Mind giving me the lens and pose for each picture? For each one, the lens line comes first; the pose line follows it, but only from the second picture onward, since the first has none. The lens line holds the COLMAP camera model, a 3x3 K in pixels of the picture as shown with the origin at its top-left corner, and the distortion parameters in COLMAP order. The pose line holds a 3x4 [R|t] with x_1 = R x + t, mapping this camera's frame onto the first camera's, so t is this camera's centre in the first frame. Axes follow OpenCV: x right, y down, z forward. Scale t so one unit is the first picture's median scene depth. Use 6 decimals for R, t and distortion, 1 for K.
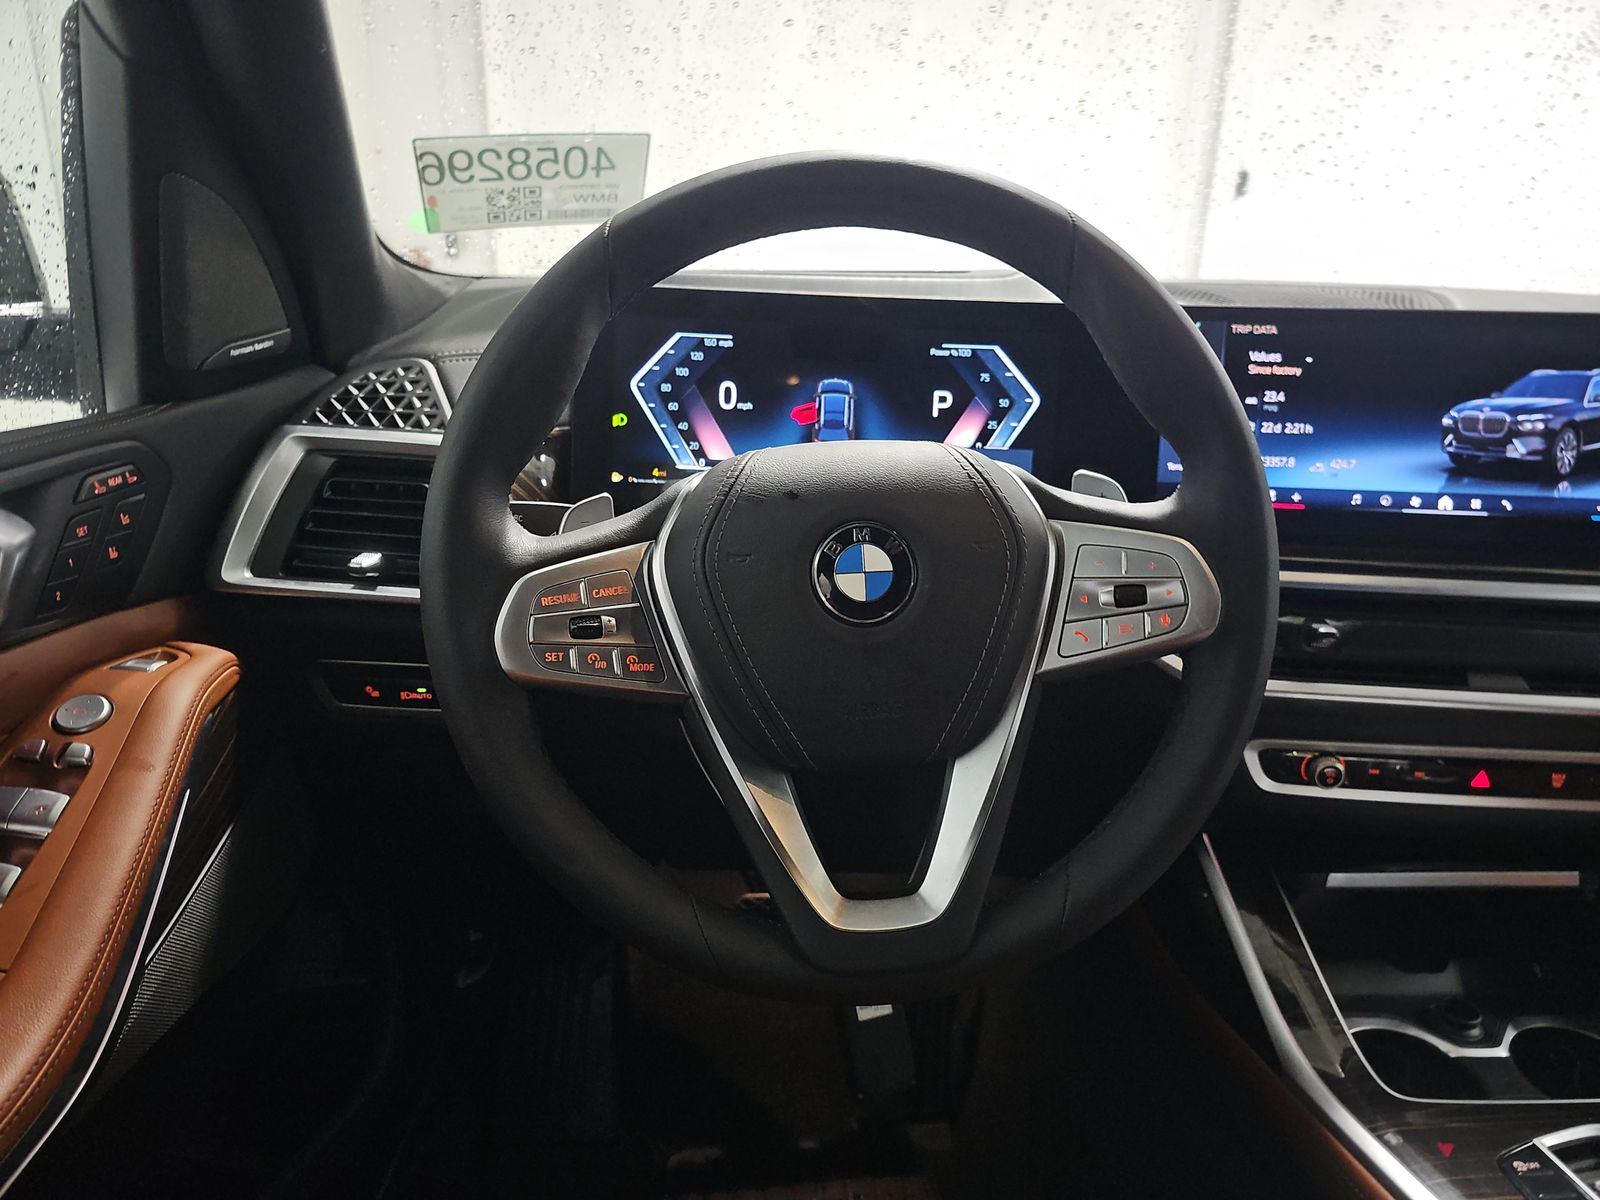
lens RADIAL K [[1064.2, 0, 821.3], [0, 1064.2, 623.9], [0, 0, 1]] dist [0.054237, -0.023481]
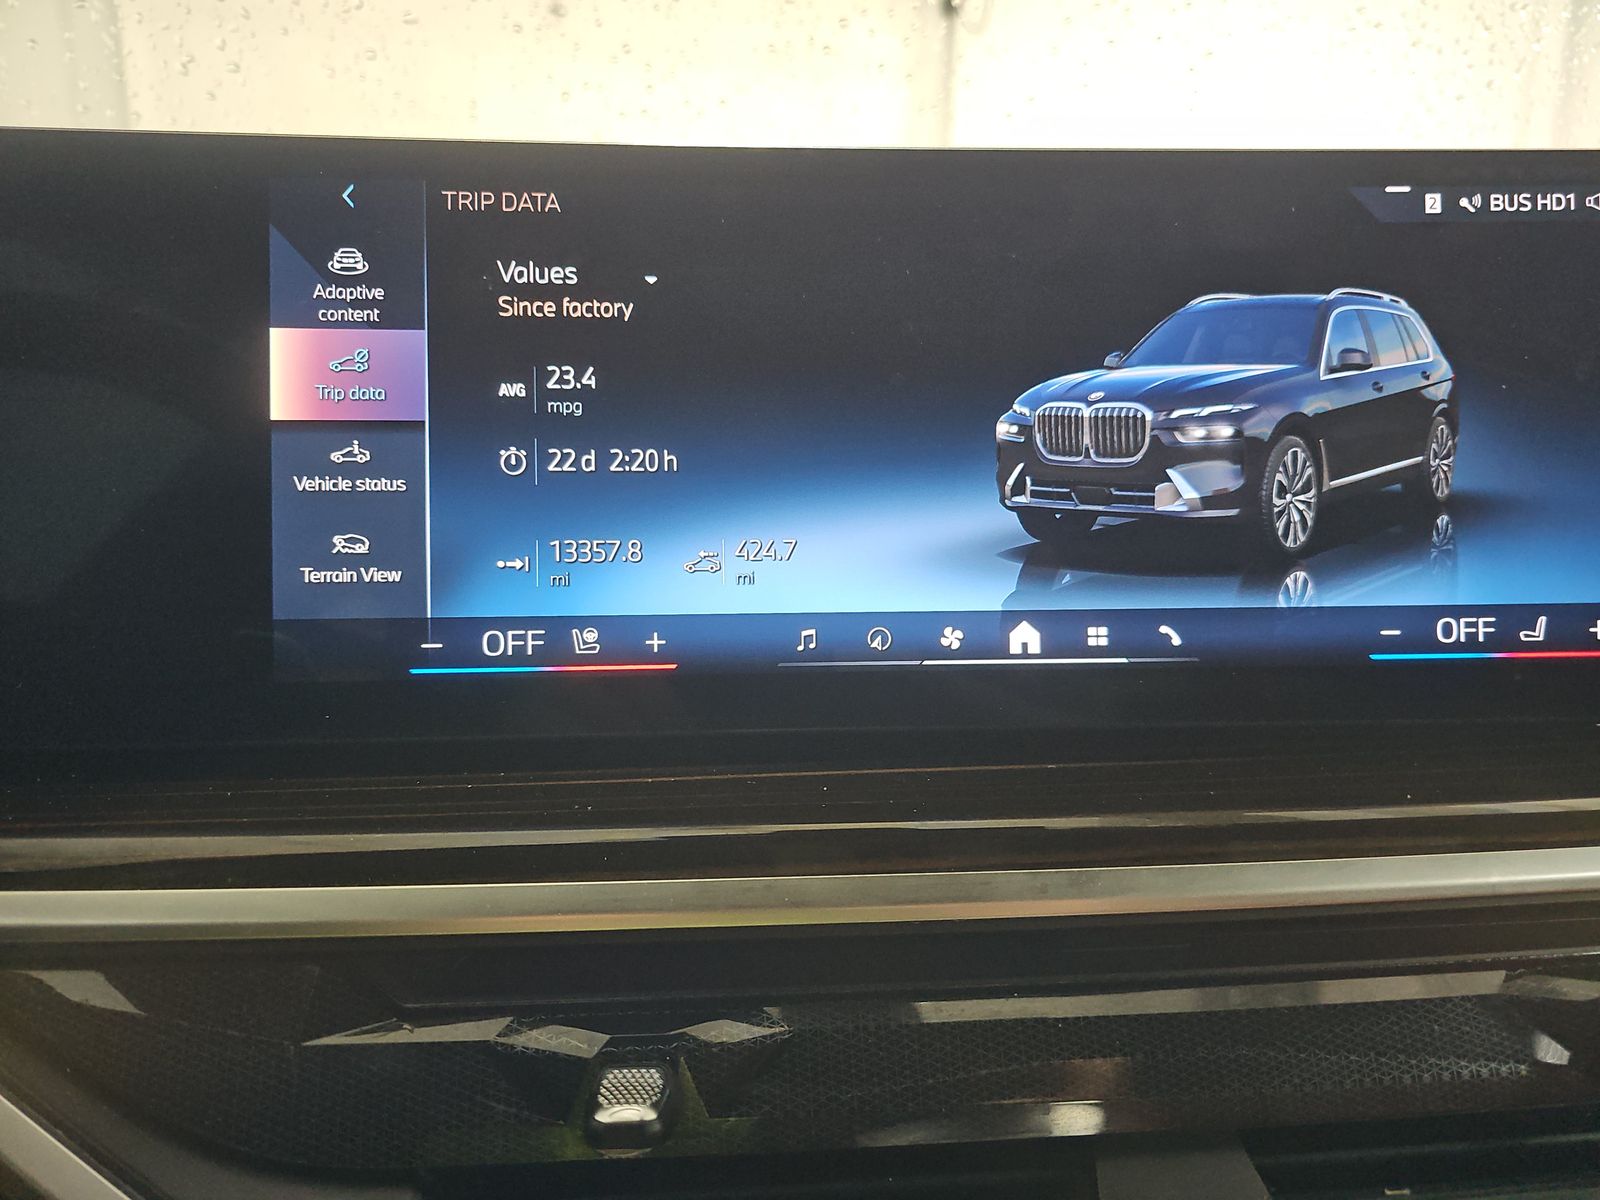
lens RADIAL K [[1064.2, 0, 804.4], [0, 1064.2, 589.6], [0, 0, 1]] dist [0.054237, -0.023481]
pose [[0.987563, -0.057039, 0.146514, 0.449180], [0.069742, 0.994100, -0.083075, -0.103449], [-0.140911, 0.092260, 0.985714, 0.640240]]
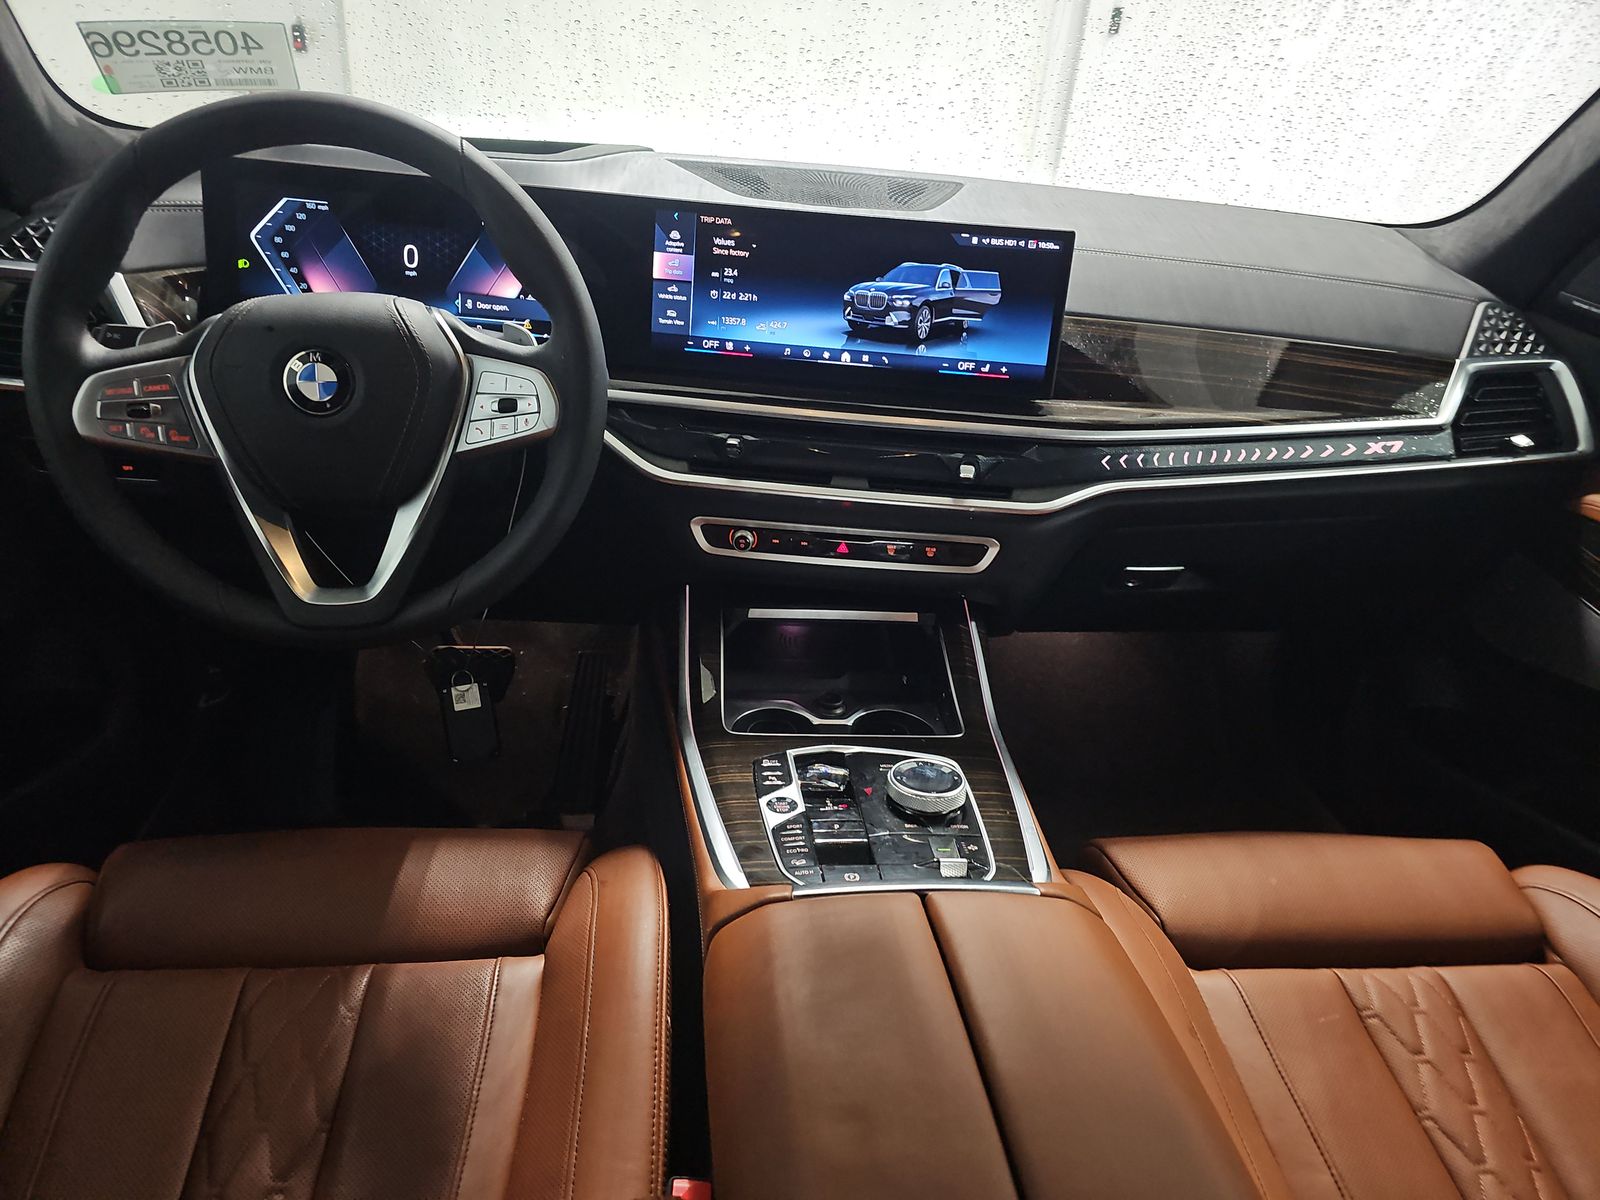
lens RADIAL K [[1064.2, 0, 813.6], [0, 1064.2, 644.6], [0, 0, 1]] dist [0.054237, -0.023481]
pose [[0.997932, 0.021925, 0.060418, 0.461843], [-0.031603, 0.985919, 0.164213, 0.033709], [-0.055966, -0.165783, 0.984573, -0.459053]]
